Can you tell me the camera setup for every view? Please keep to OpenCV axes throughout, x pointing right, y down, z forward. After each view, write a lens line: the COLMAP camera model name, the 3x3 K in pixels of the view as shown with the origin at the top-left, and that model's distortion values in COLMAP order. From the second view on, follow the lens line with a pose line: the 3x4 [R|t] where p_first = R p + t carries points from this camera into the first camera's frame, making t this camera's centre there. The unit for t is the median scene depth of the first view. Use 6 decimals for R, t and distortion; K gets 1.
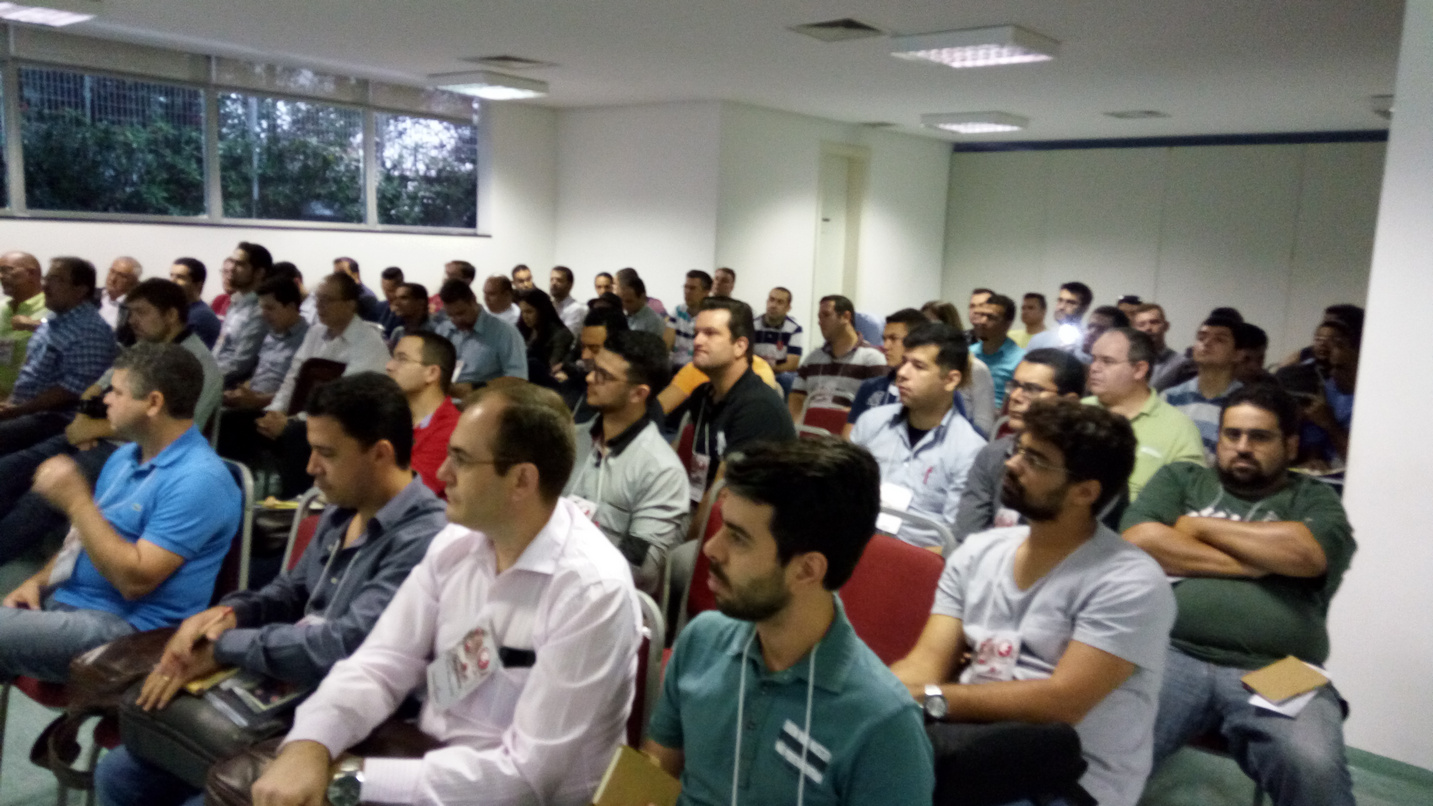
lens RADIAL K [[1110.7, 0, 700.7], [0, 1110.7, 407.4], [0, 0, 1]] dist [0.045188, -0.001153]
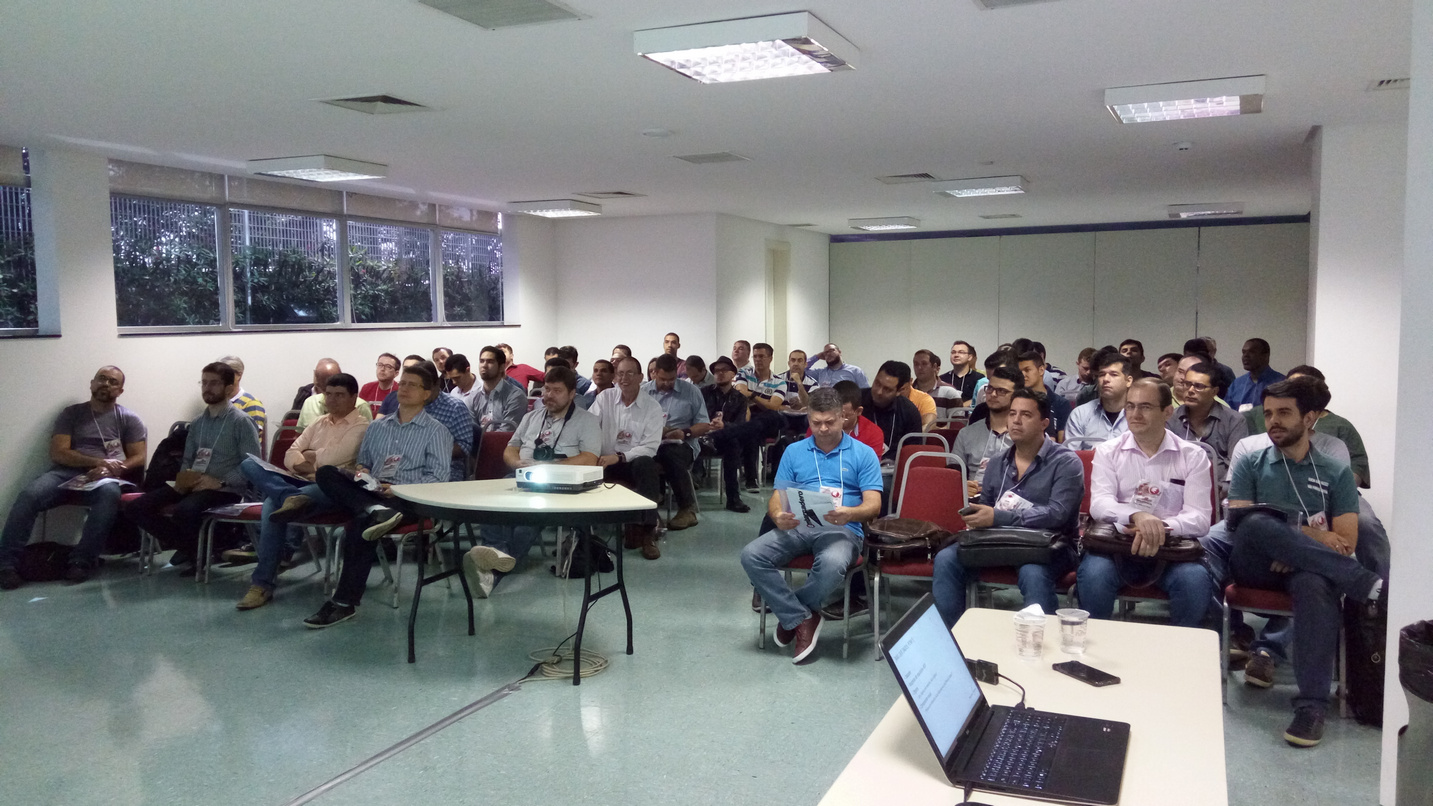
lens RADIAL K [[1141.8, 0, 711.0], [0, 1141.8, 408.4], [0, 0, 1]] dist [0.128847, -0.251510]
pose [[0.948470, -0.076573, 0.307475, -0.405498], [0.096729, 0.994012, -0.050835, 0.018679], [-0.301742, 0.077957, 0.950197, -0.246916]]
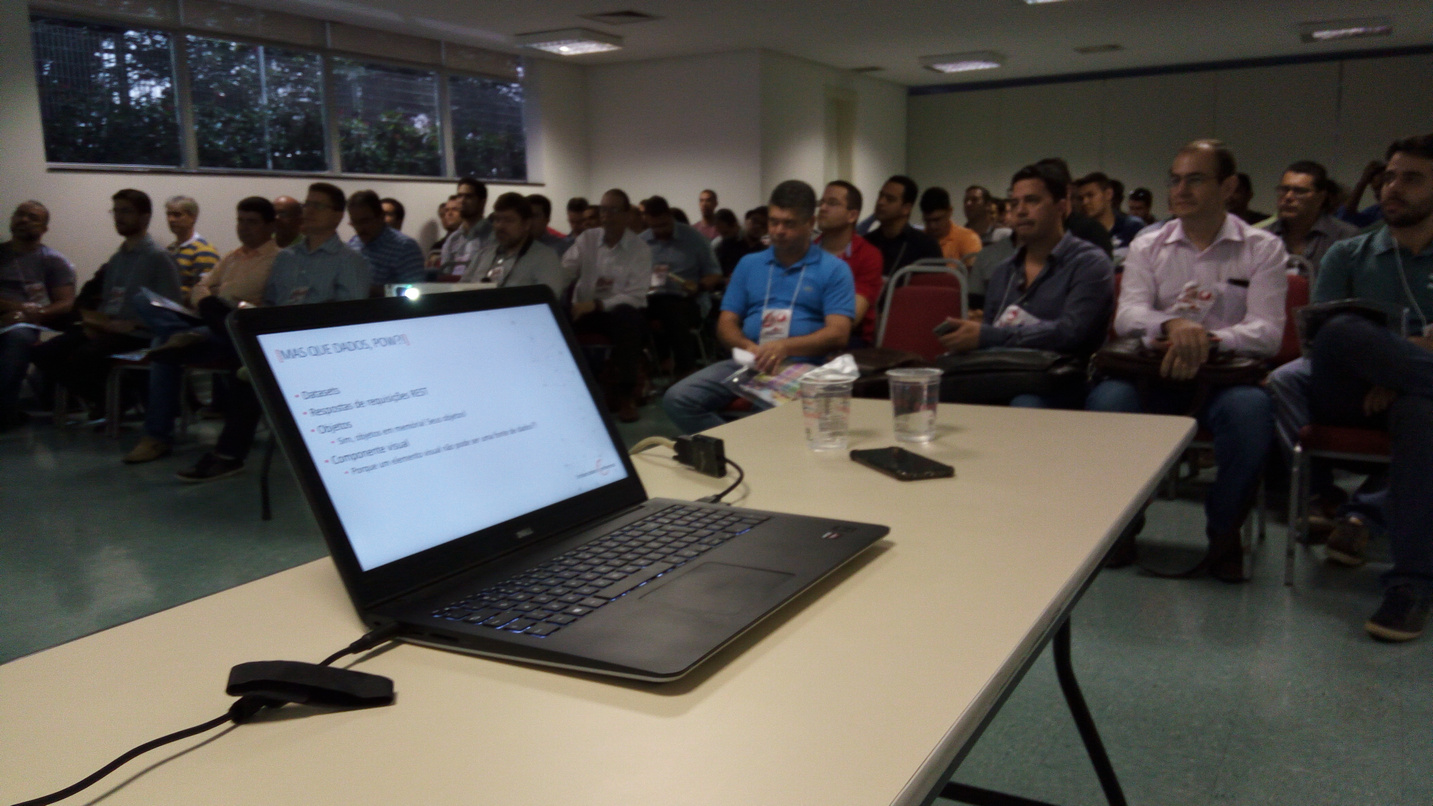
lens RADIAL K [[1141.8, 0, 711.0], [0, 1141.8, 408.4], [0, 0, 1]] dist [0.128847, -0.251510]
pose [[0.976301, -0.093789, 0.195039, -0.287723], [0.092738, 0.995584, 0.014535, 0.066736], [-0.195541, 0.003897, 0.980688, -0.143273]]
